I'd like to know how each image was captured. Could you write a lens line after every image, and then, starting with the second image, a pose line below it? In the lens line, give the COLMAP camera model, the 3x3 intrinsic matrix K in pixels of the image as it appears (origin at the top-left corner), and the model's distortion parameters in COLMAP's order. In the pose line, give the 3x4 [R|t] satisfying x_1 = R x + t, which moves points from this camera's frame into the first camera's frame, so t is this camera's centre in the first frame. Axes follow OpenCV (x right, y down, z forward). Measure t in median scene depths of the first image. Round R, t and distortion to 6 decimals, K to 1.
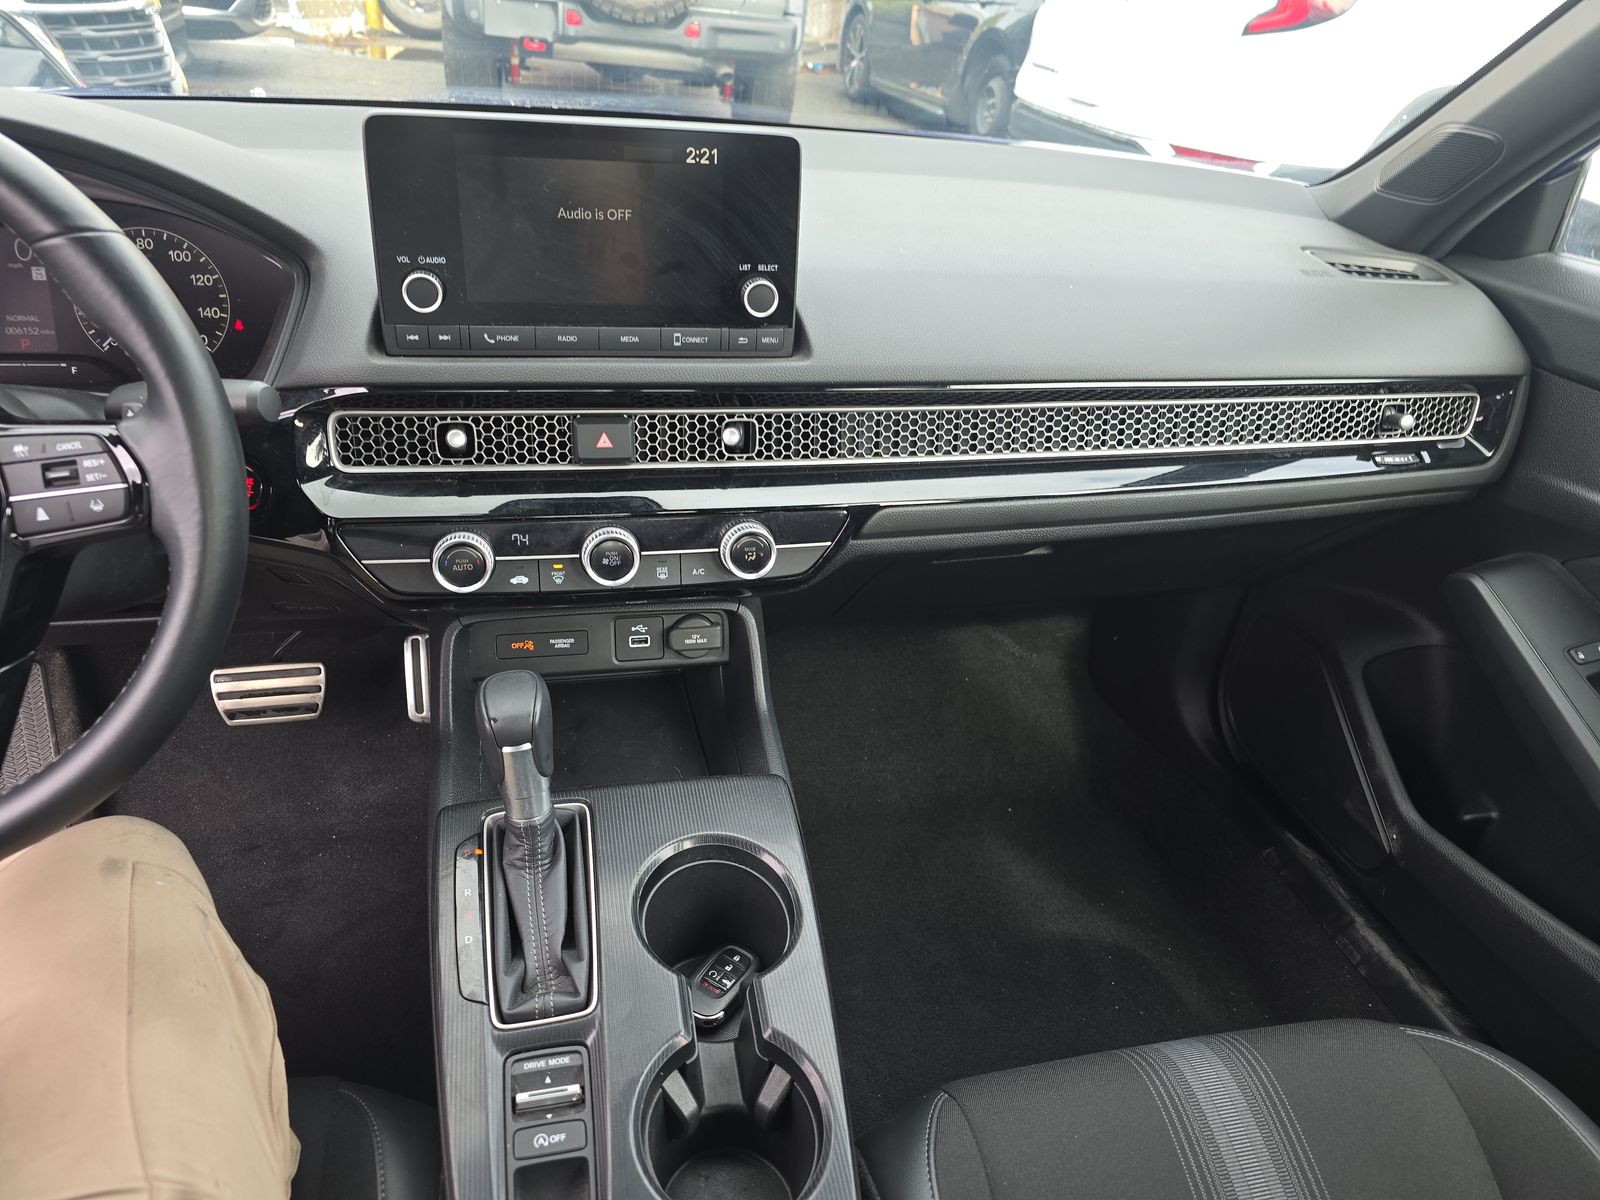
lens RADIAL K [[1092.8, 0, 809.6], [0, 1092.8, 612.0], [0, 0, 1]] dist [0.035558, -0.026389]
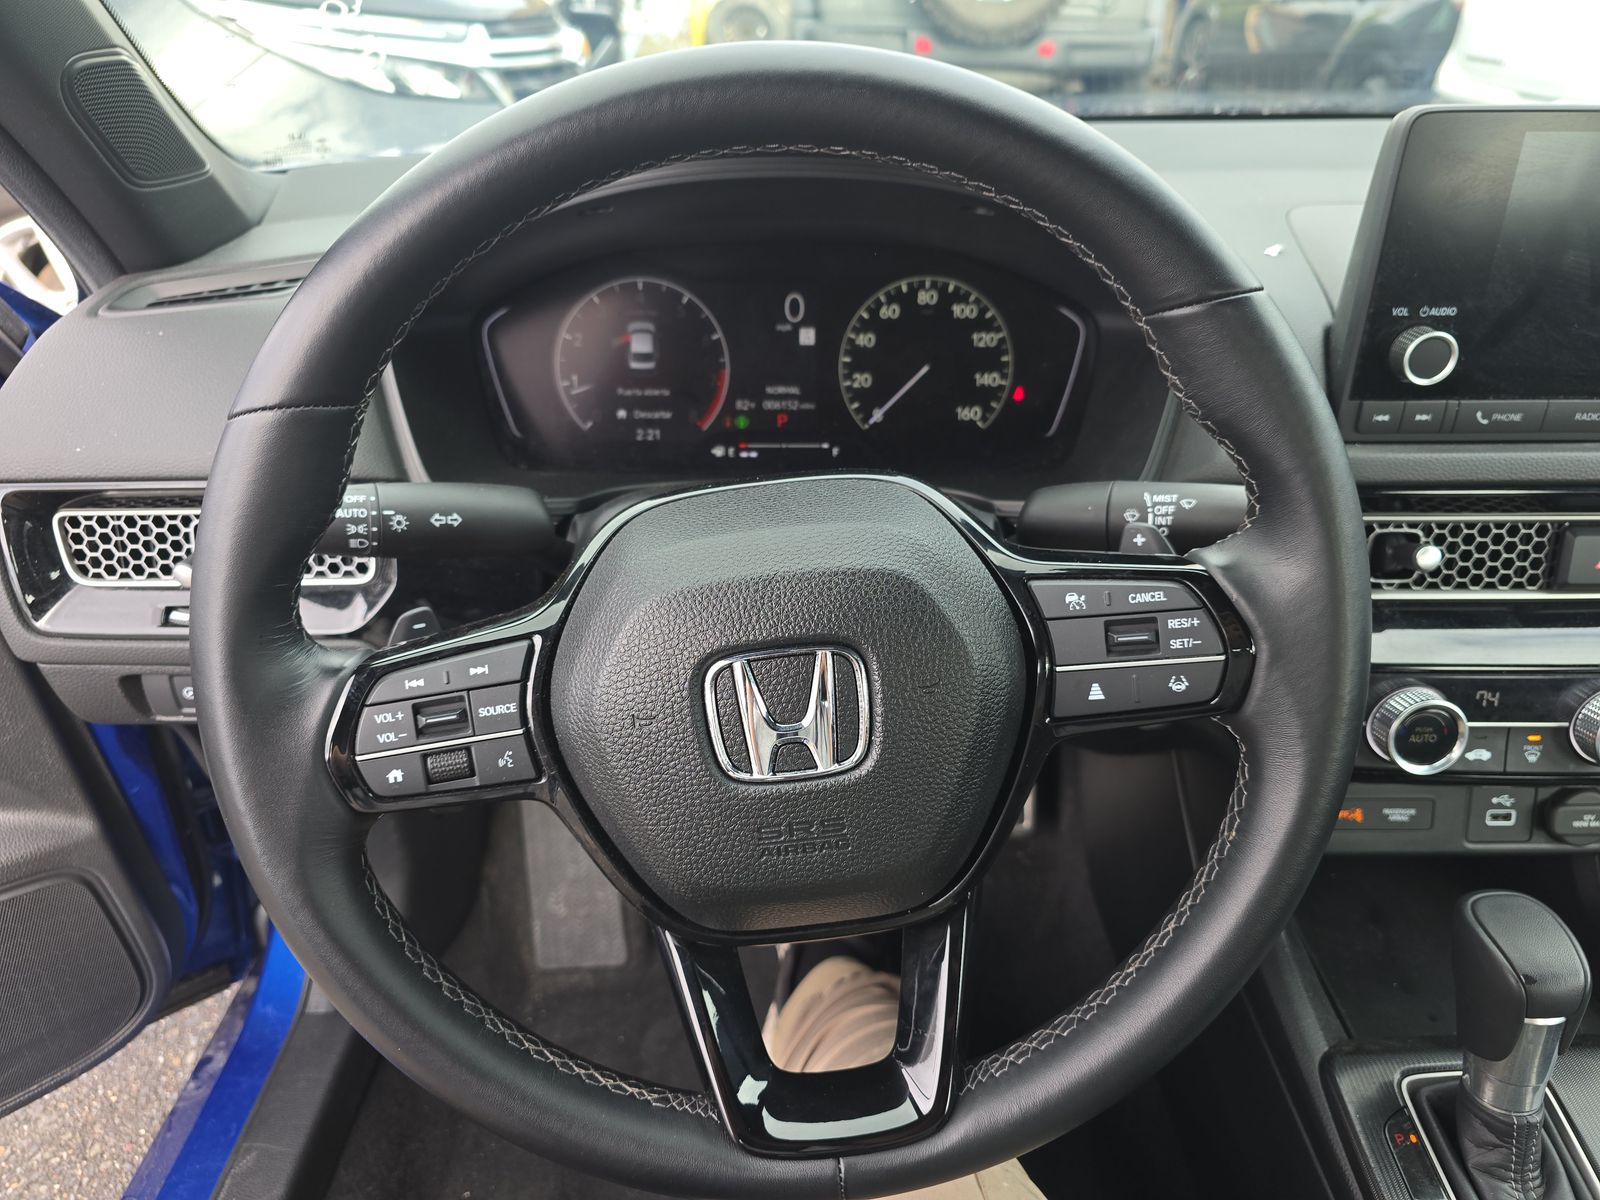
lens RADIAL K [[1092.8, 0, 788.8], [0, 1092.8, 613.0], [0, 0, 1]] dist [0.035558, -0.026389]
pose [[0.975342, 0.043345, -0.216400, -0.519261], [-0.048039, 0.998710, -0.016477, -0.082772], [0.215406, 0.026466, 0.976166, 0.195332]]
